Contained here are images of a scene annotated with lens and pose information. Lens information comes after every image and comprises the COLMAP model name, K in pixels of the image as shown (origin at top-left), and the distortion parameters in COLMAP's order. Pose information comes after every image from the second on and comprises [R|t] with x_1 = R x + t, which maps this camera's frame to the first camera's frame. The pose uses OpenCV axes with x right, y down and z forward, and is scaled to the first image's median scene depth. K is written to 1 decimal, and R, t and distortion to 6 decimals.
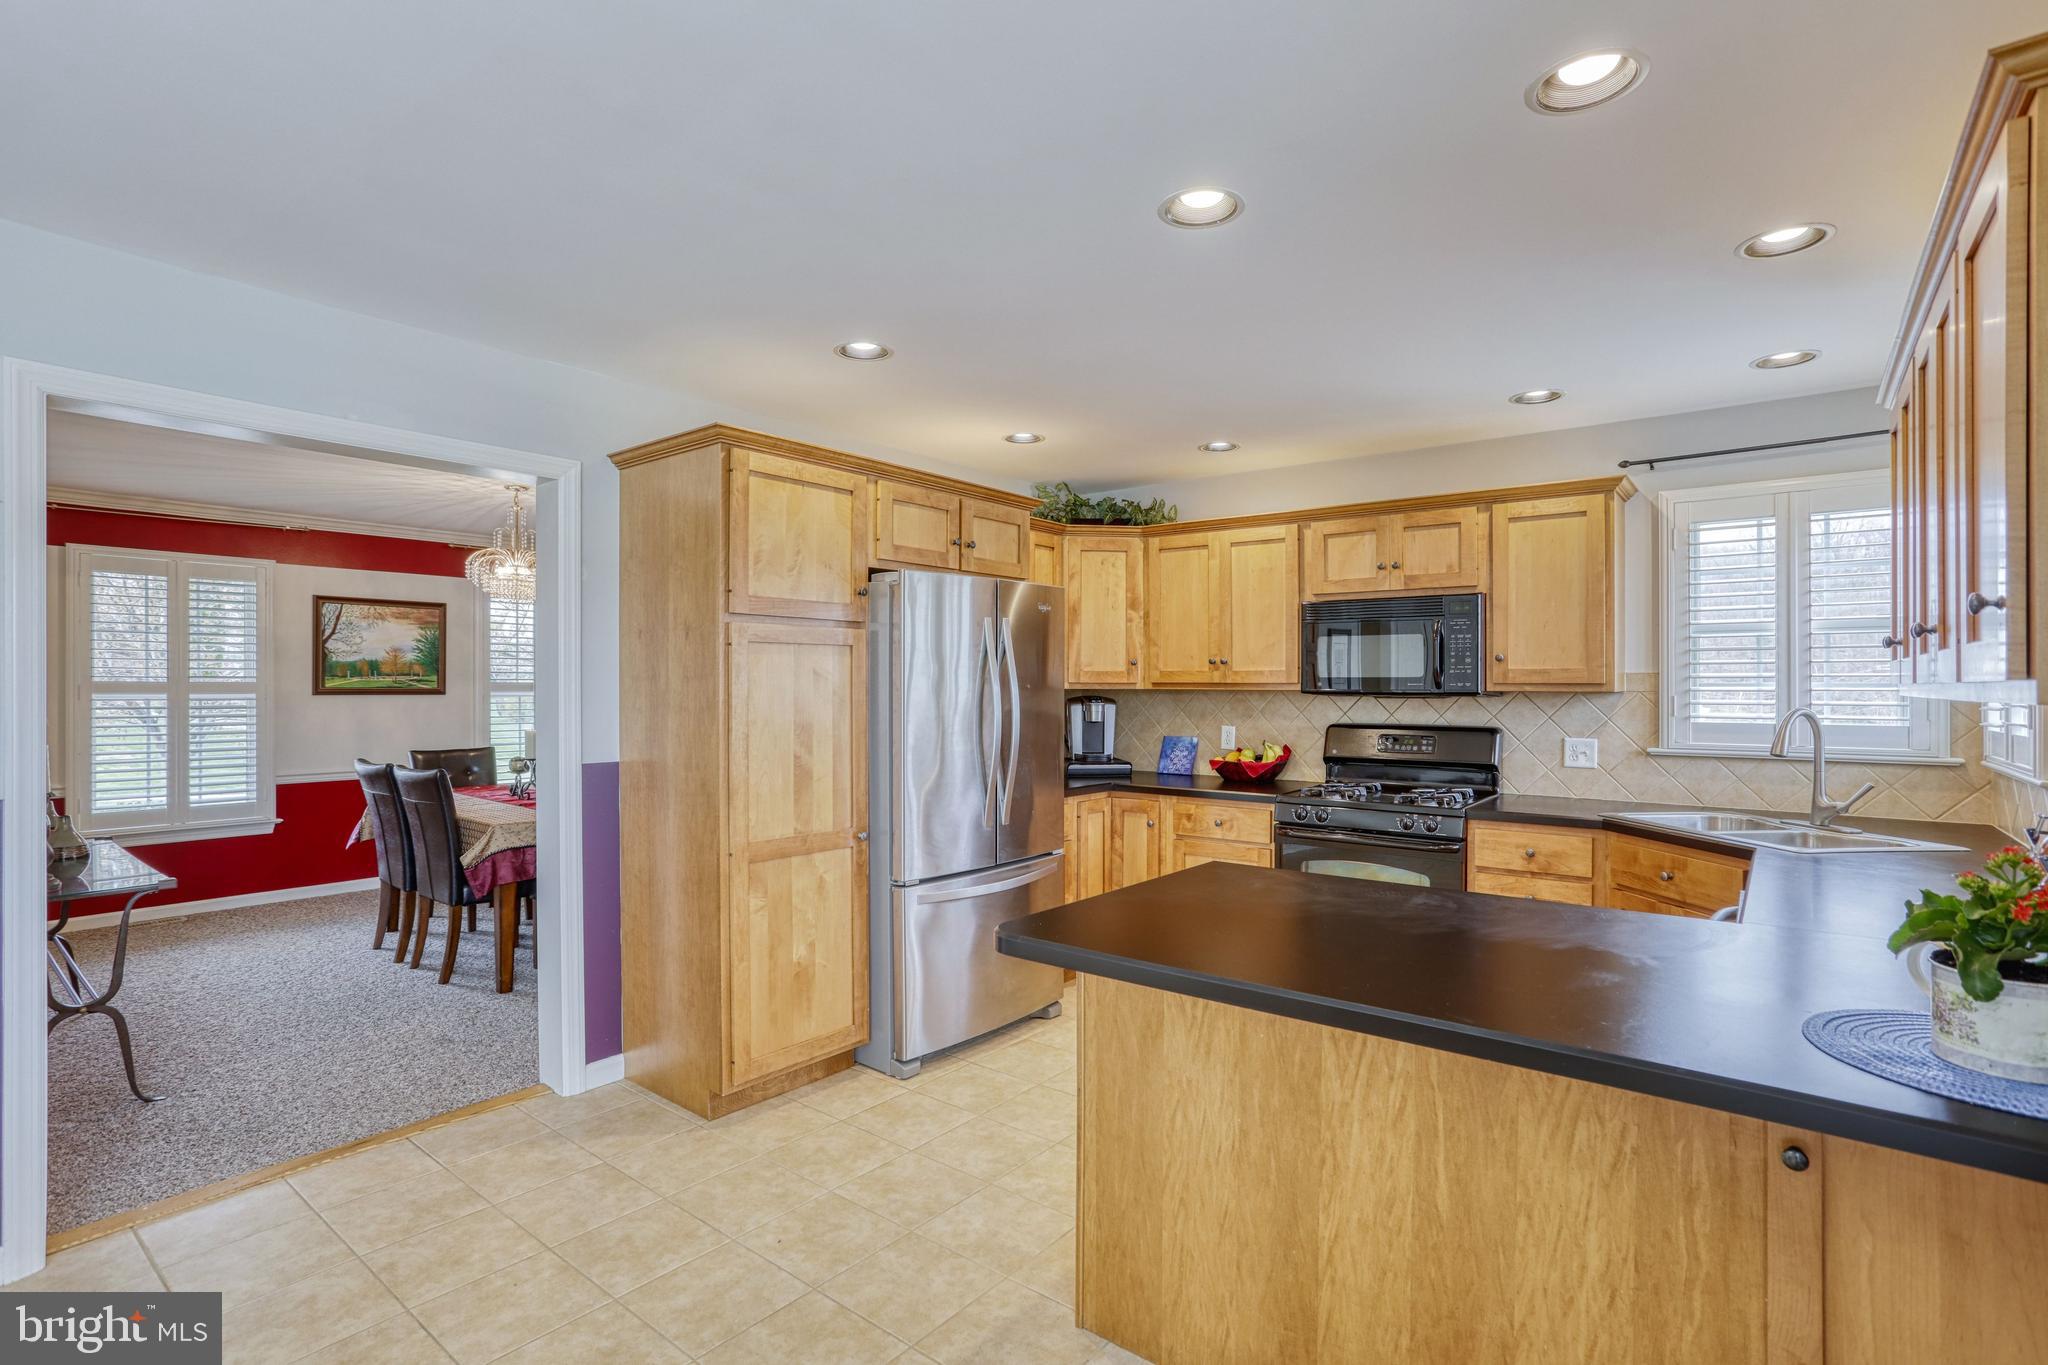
lens RADIAL K [[995.8, 0, 1033.3], [0, 995.8, 690.0], [0, 0, 1]] dist [-0.055498, 0.029230]
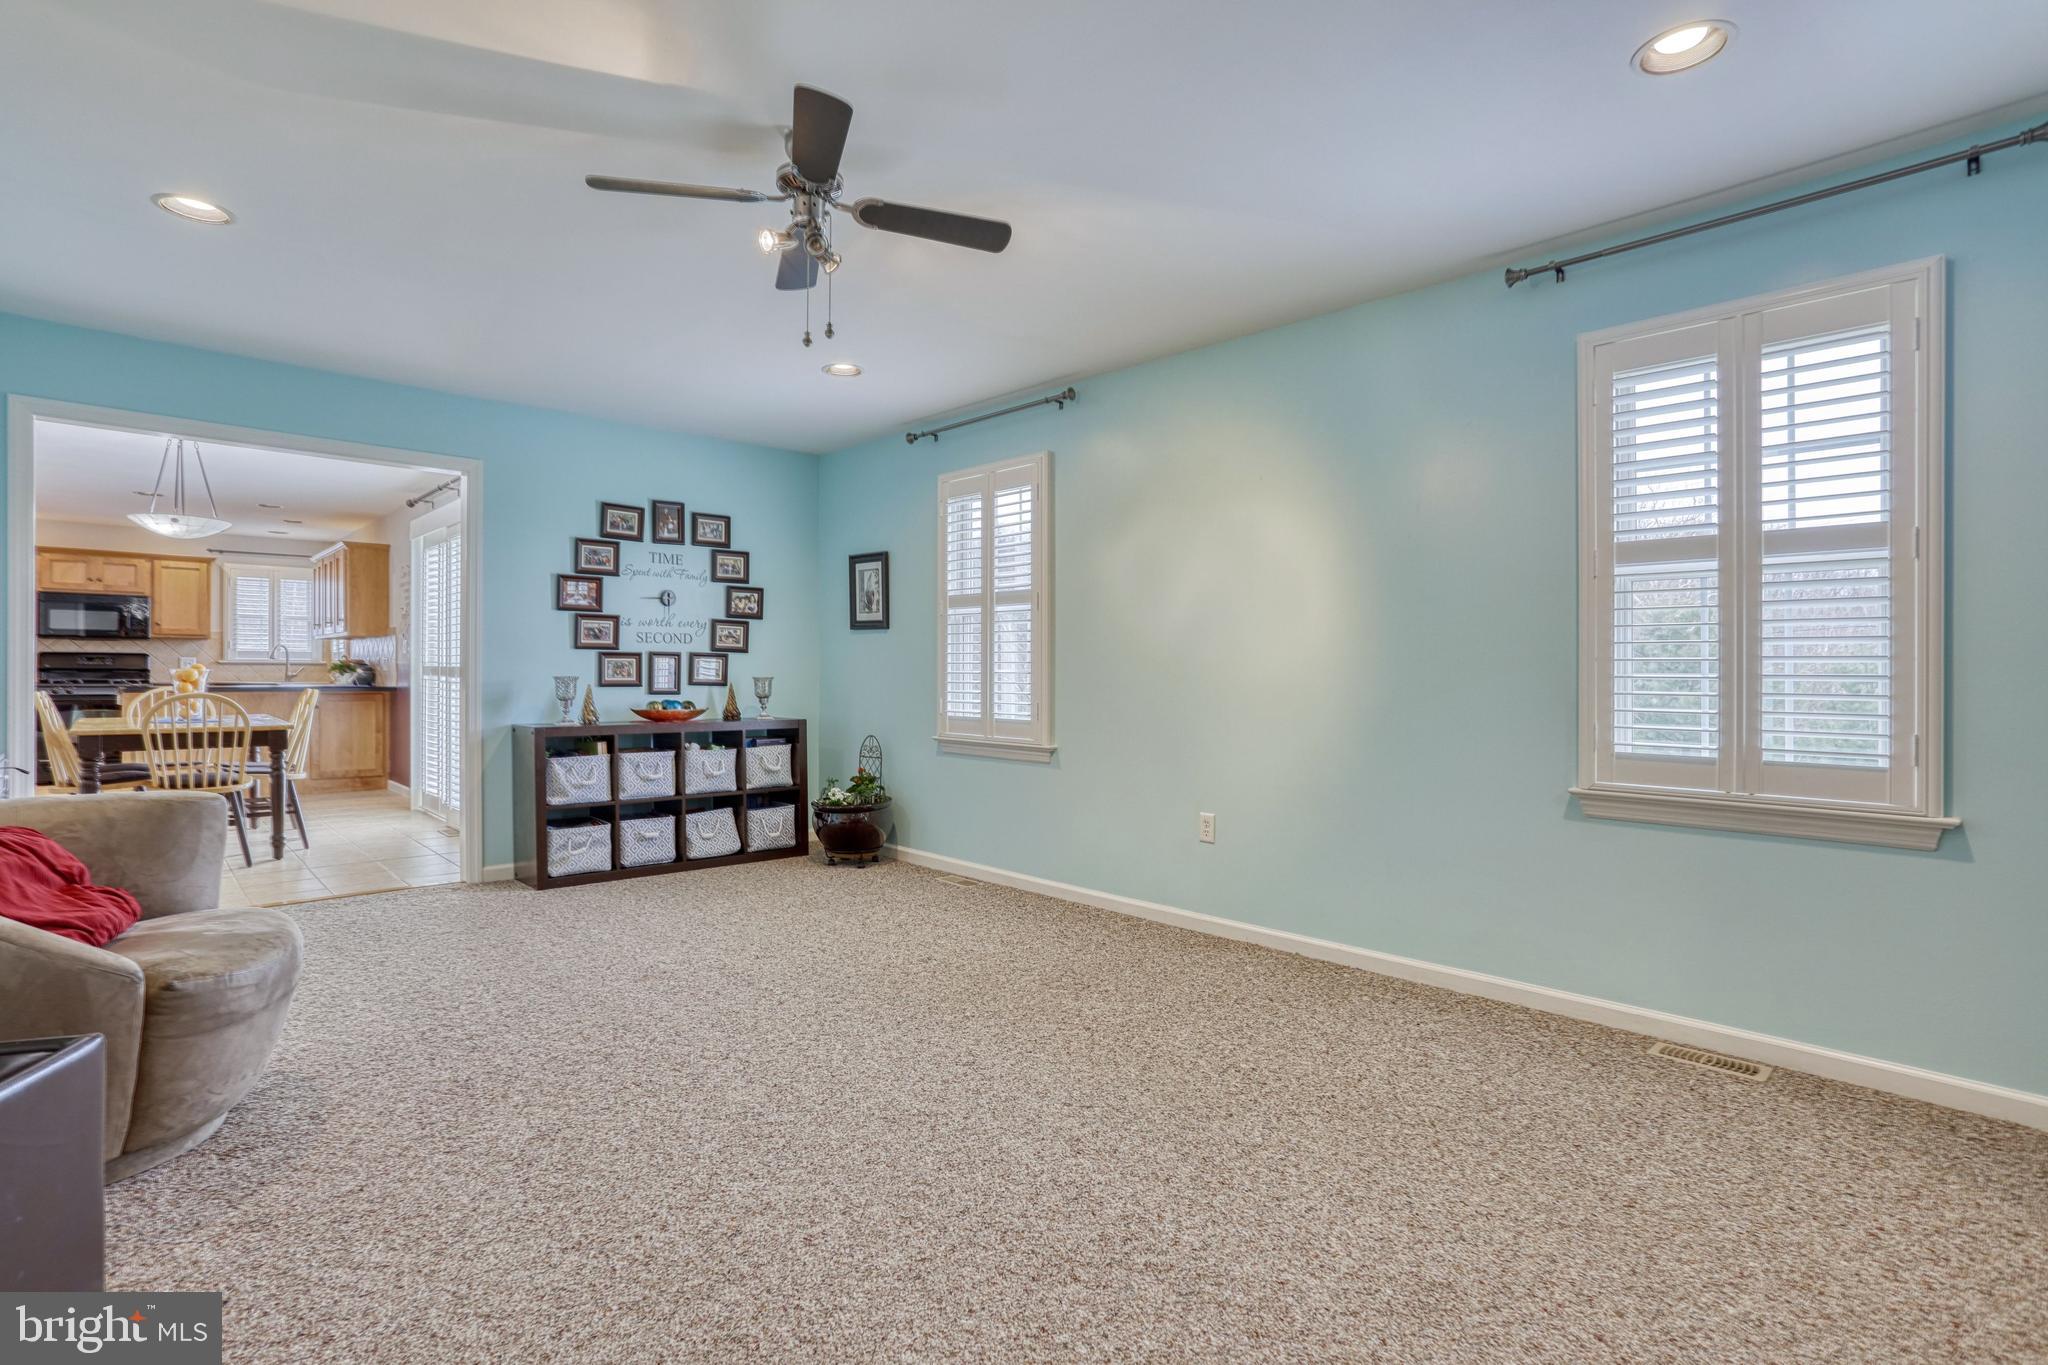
lens RADIAL K [[965.8, 0, 1056.9], [0, 965.8, 669.9], [0, 0, 1]] dist [-0.025855, -0.000152]
pose [[0.115567, -0.000158, 0.993300, -1.411455], [-0.001650, 0.999999, 0.000351, 0.069041], [-0.993298, -0.001680, 0.115566, -1.318156]]
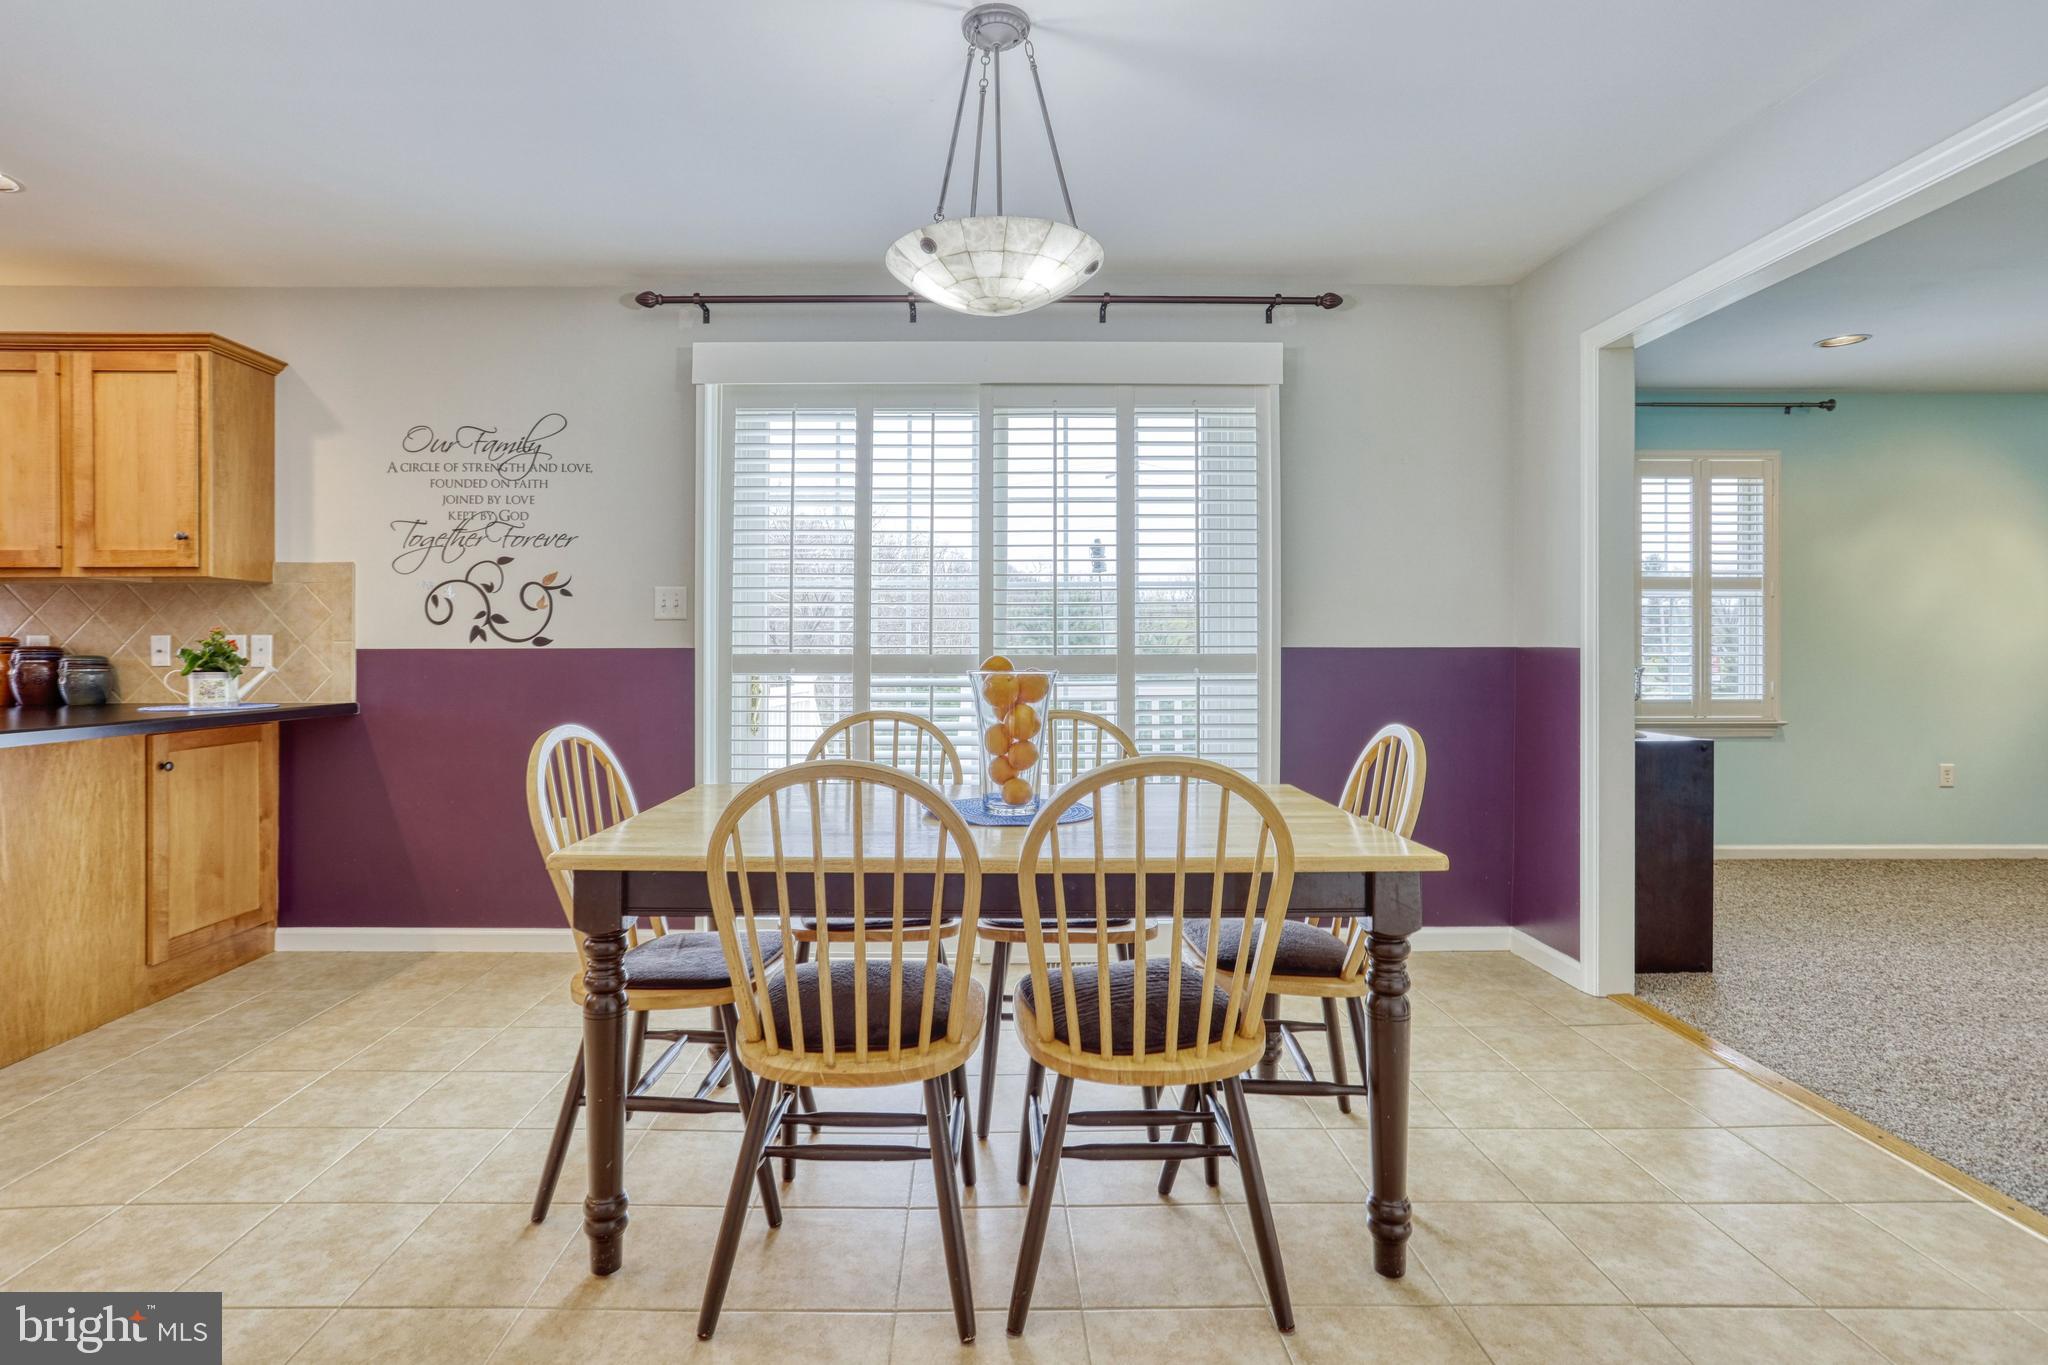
lens RADIAL K [[946.4, 0, 939.3], [0, 946.4, 653.6], [0, 0, 1]] dist [-0.044767, 0.022897]
pose [[-0.612603, -0.002664, 0.790386, -0.633332], [0.003642, 0.999974, 0.006194, 0.060727], [-0.790382, 0.006673, -0.612578, 0.267538]]
